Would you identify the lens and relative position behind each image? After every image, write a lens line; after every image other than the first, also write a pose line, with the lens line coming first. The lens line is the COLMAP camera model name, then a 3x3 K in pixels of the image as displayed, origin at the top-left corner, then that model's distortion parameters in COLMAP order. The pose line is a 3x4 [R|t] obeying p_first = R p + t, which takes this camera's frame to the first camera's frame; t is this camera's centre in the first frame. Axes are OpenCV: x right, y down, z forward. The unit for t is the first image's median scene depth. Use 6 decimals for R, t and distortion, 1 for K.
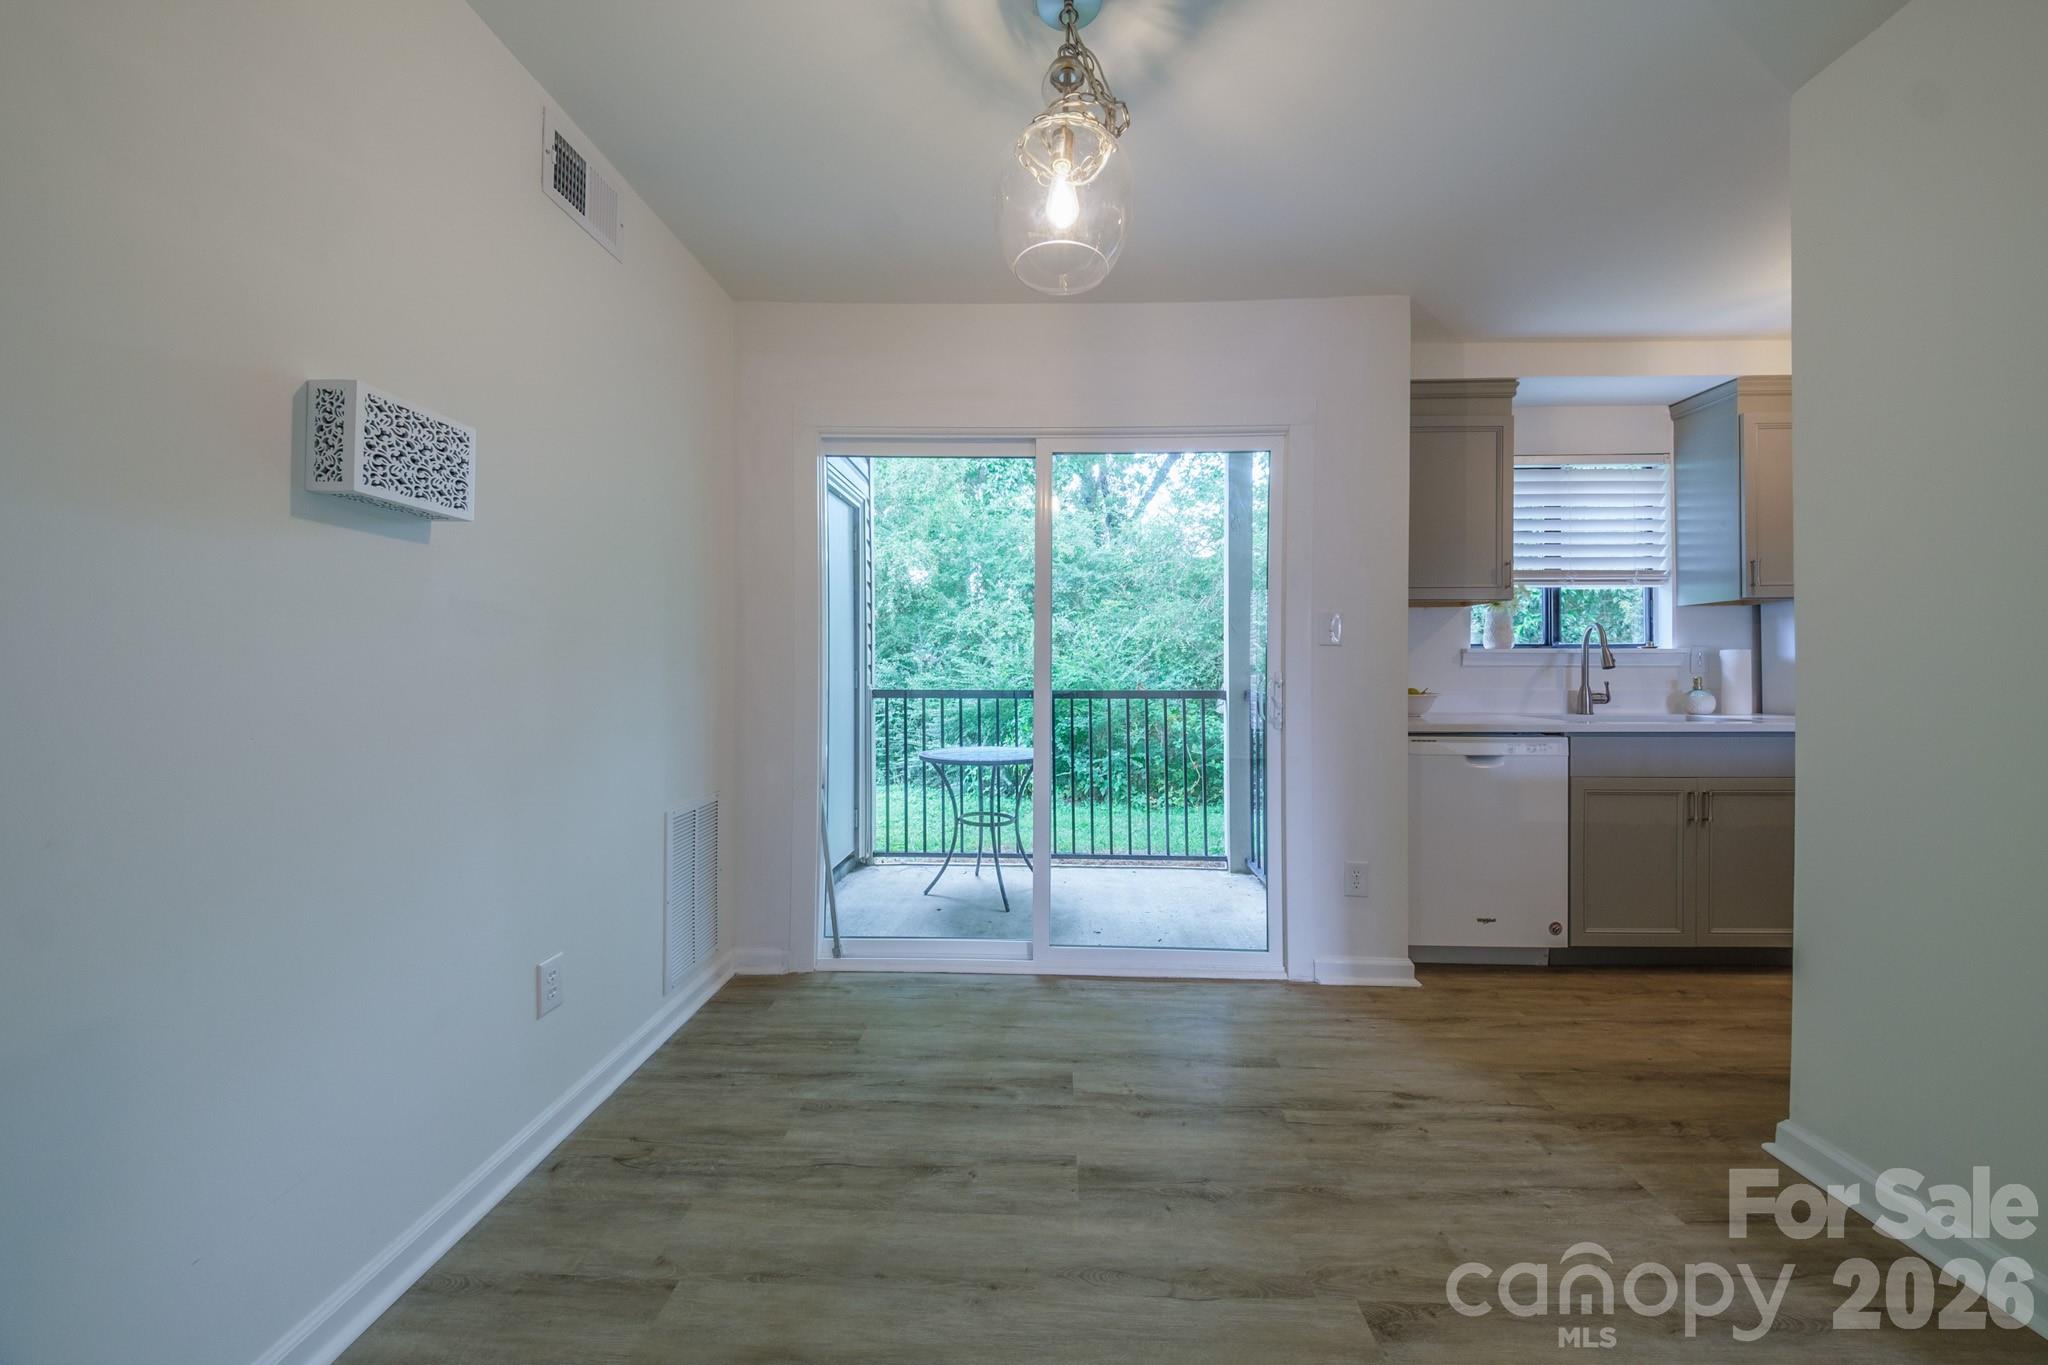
lens RADIAL K [[699.0, 0, 1028.6], [0, 699.0, 666.6], [0, 0, 1]] dist [0.044237, -0.025033]
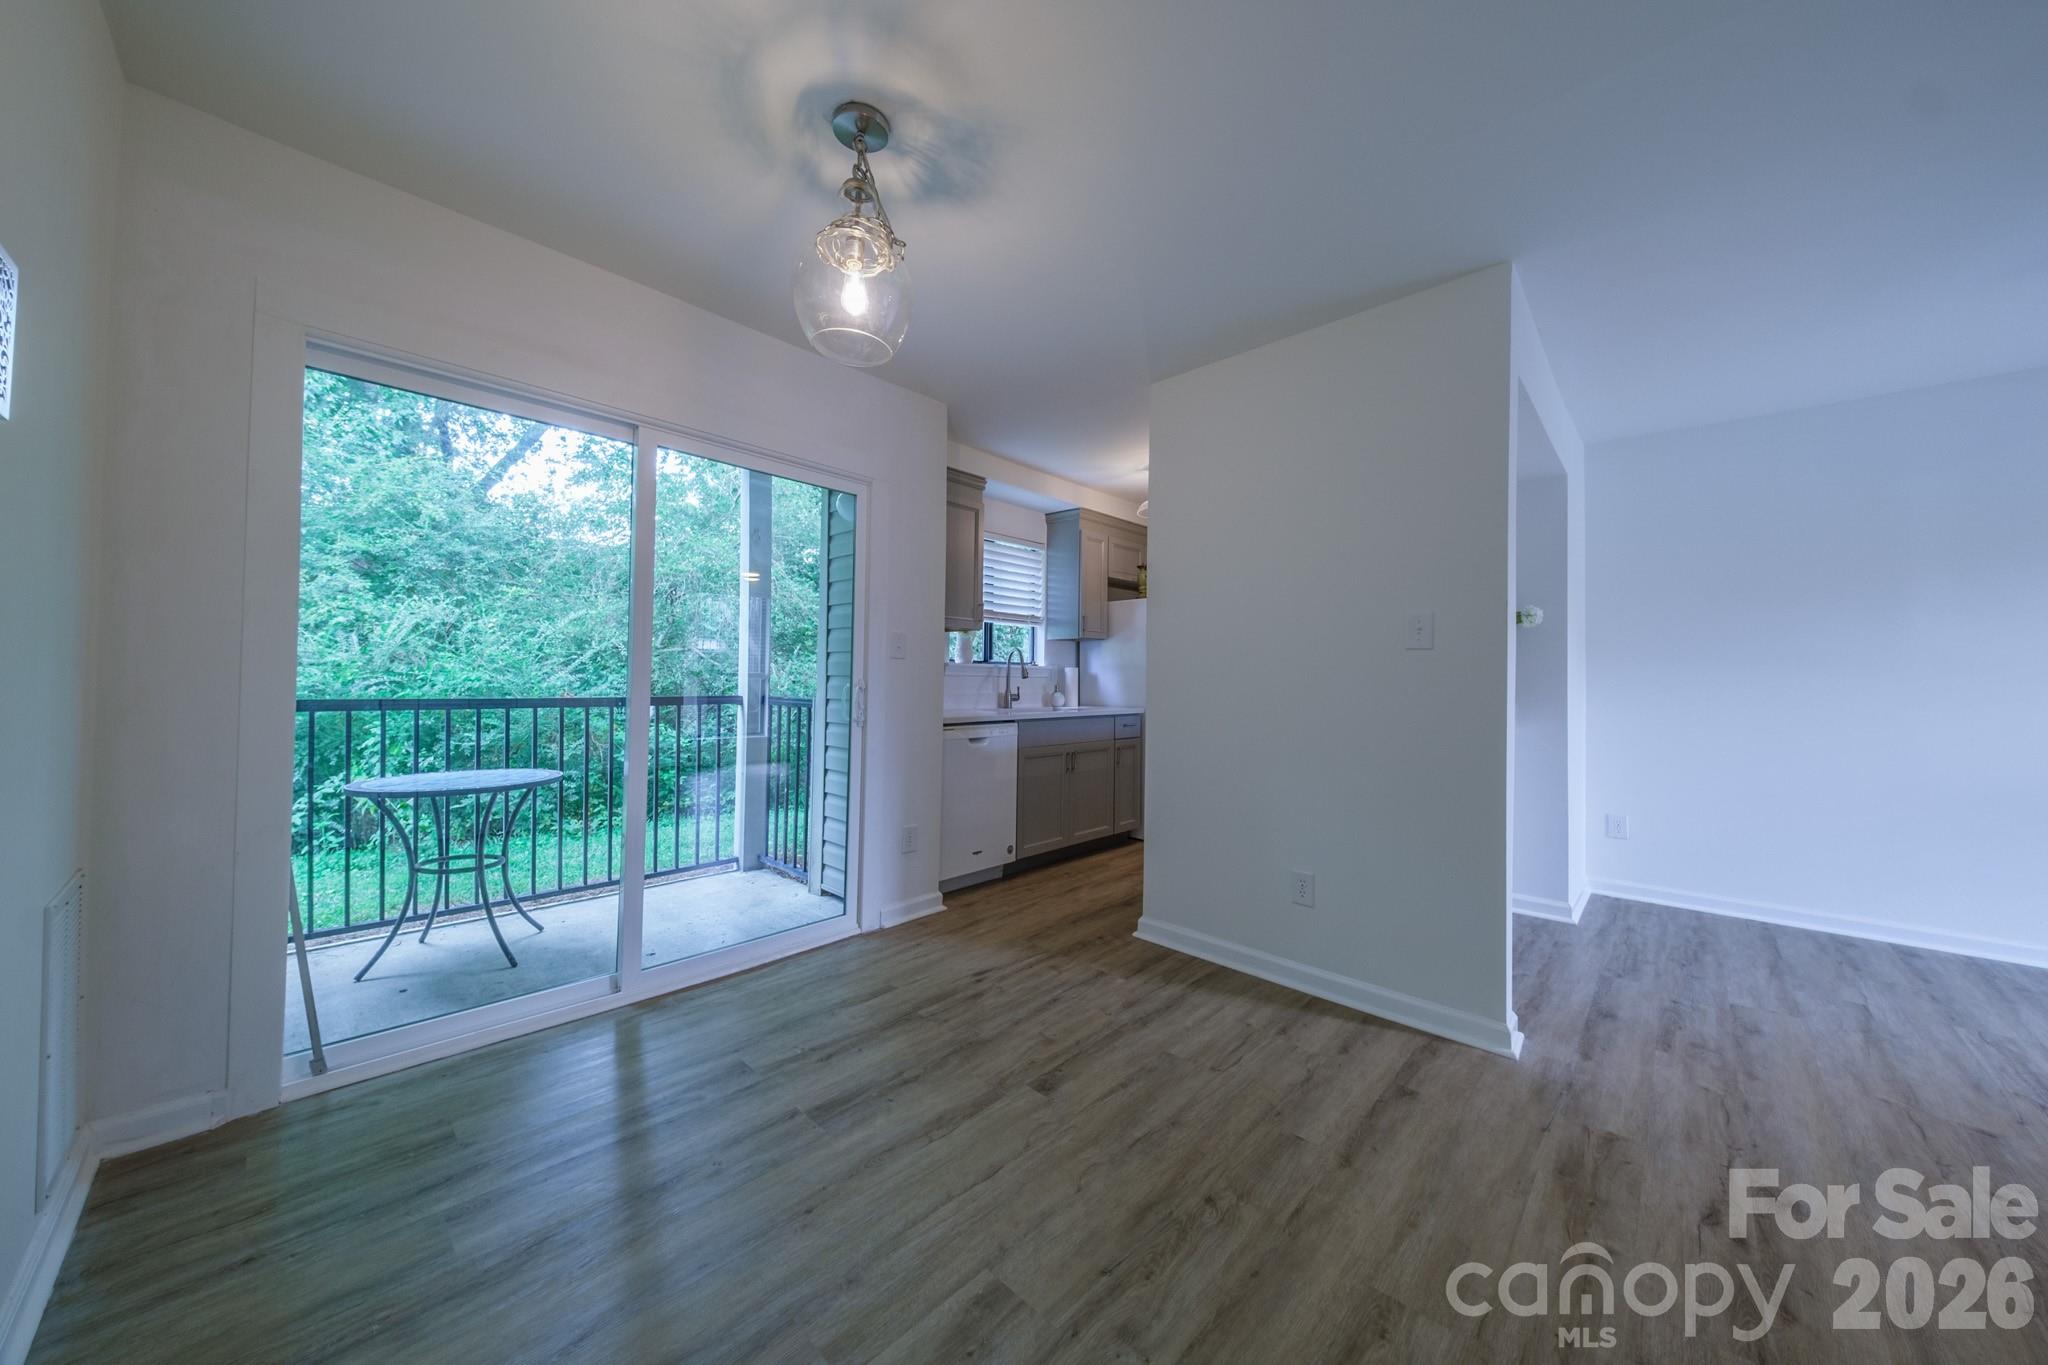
lens RADIAL K [[699.0, 0, 1028.6], [0, 699.0, 666.6], [0, 0, 1]] dist [0.044237, -0.025033]
pose [[0.661963, 0.020740, 0.749250, -0.364206], [-0.014071, 0.999785, -0.015243, 0.000532], [-0.749405, -0.000453, 0.662112, -0.015040]]
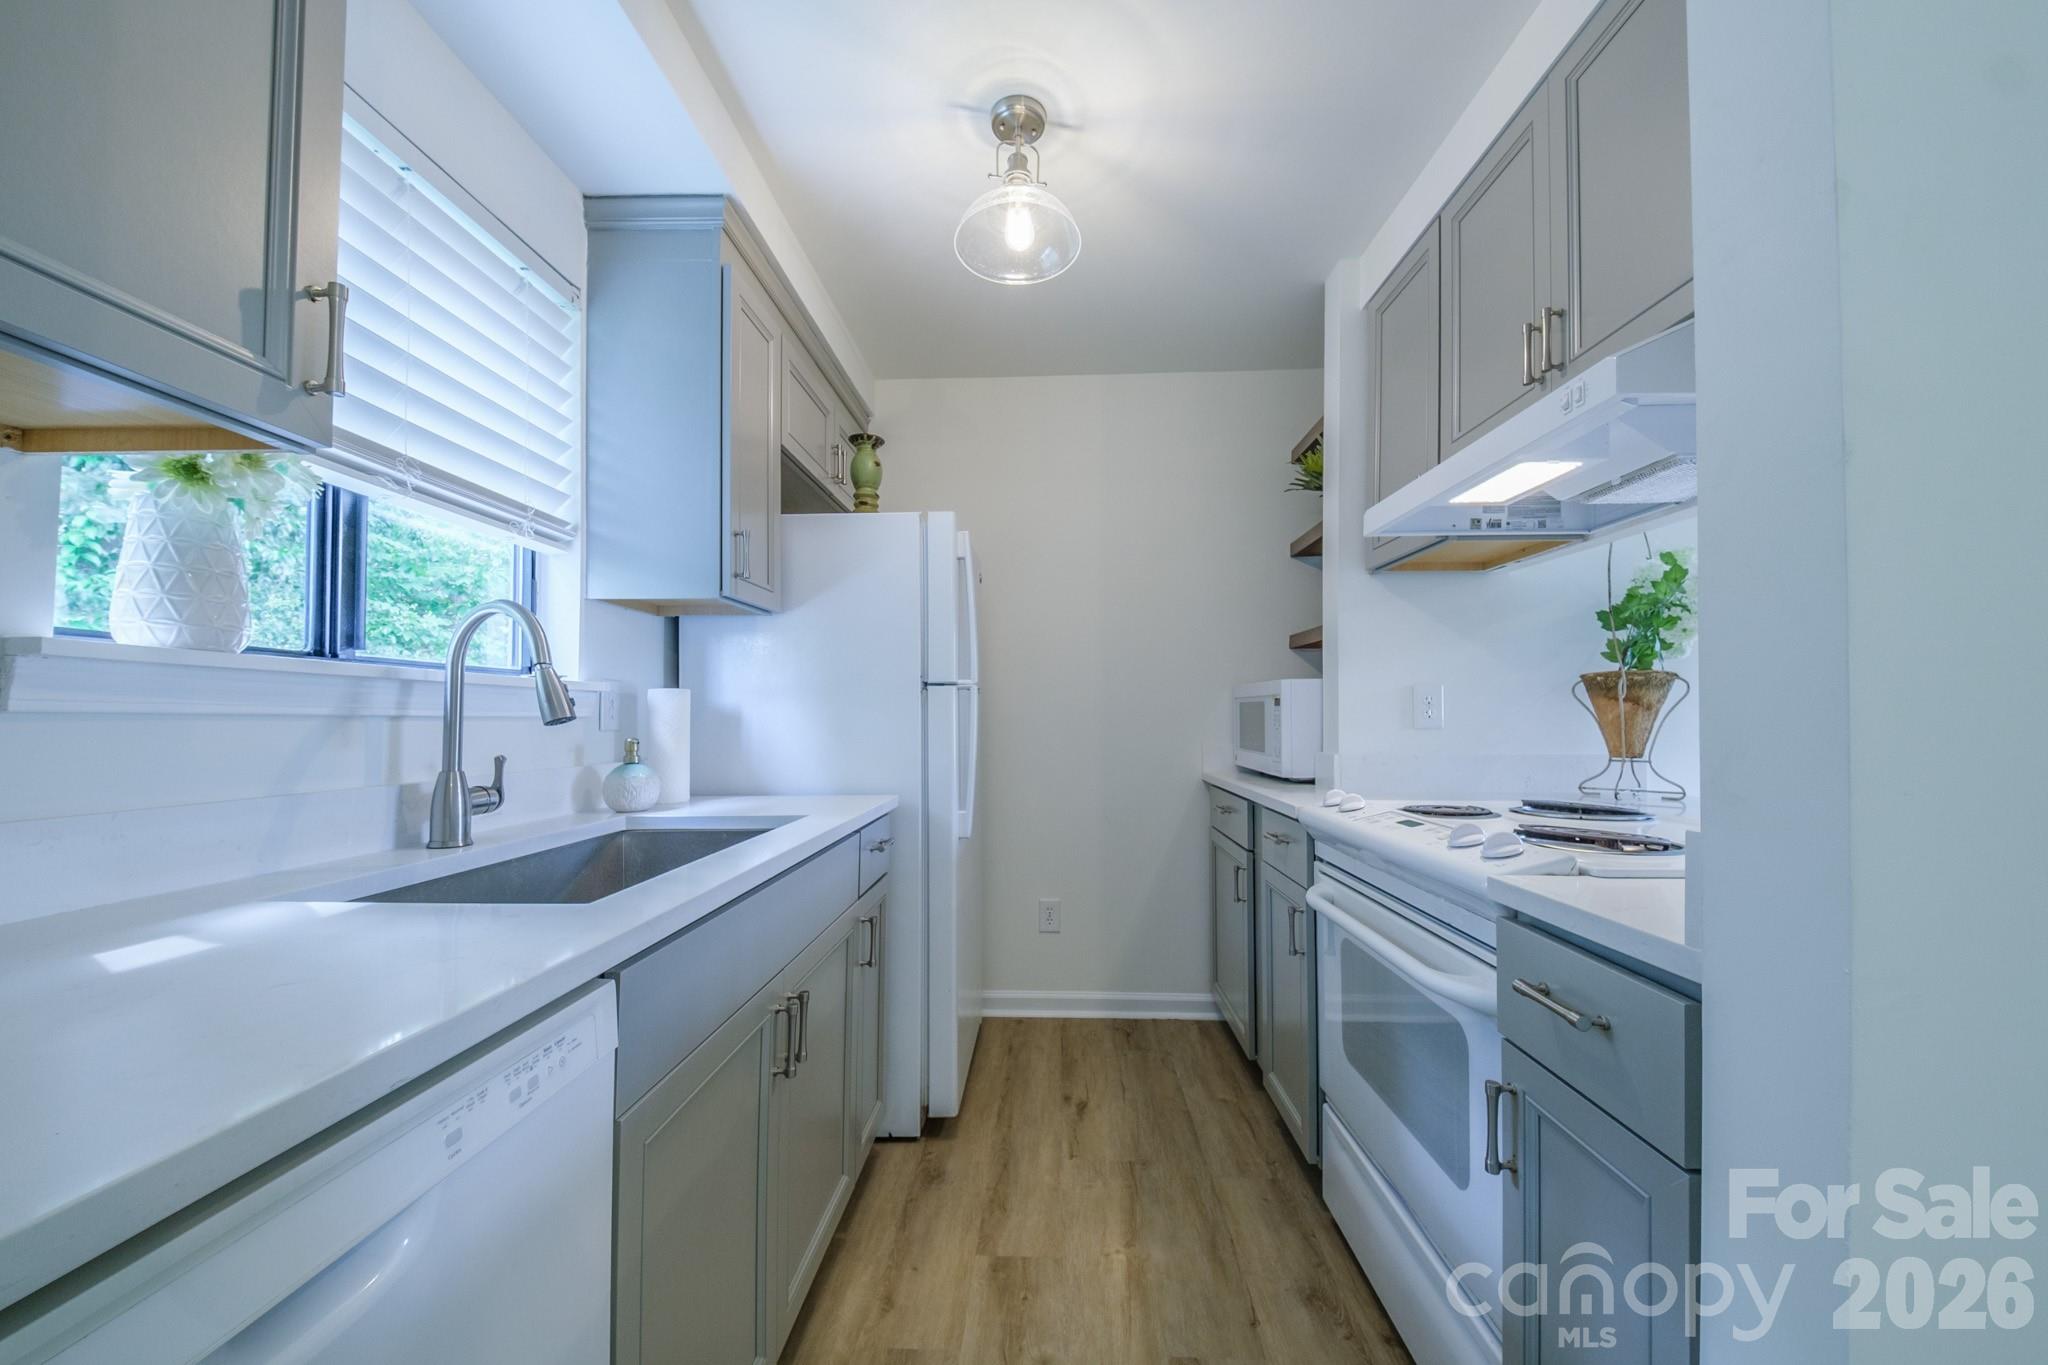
lens RADIAL K [[746.3, 0, 1035.7], [0, 746.3, 691.3], [0, 0, 1]] dist [0.000803, -0.008932]
pose [[-0.010690, 0.034915, 0.999333, 0.486779], [-0.000166, 0.999390, -0.034919, 0.000772], [-0.999943, -0.000539, -0.010677, 0.862150]]
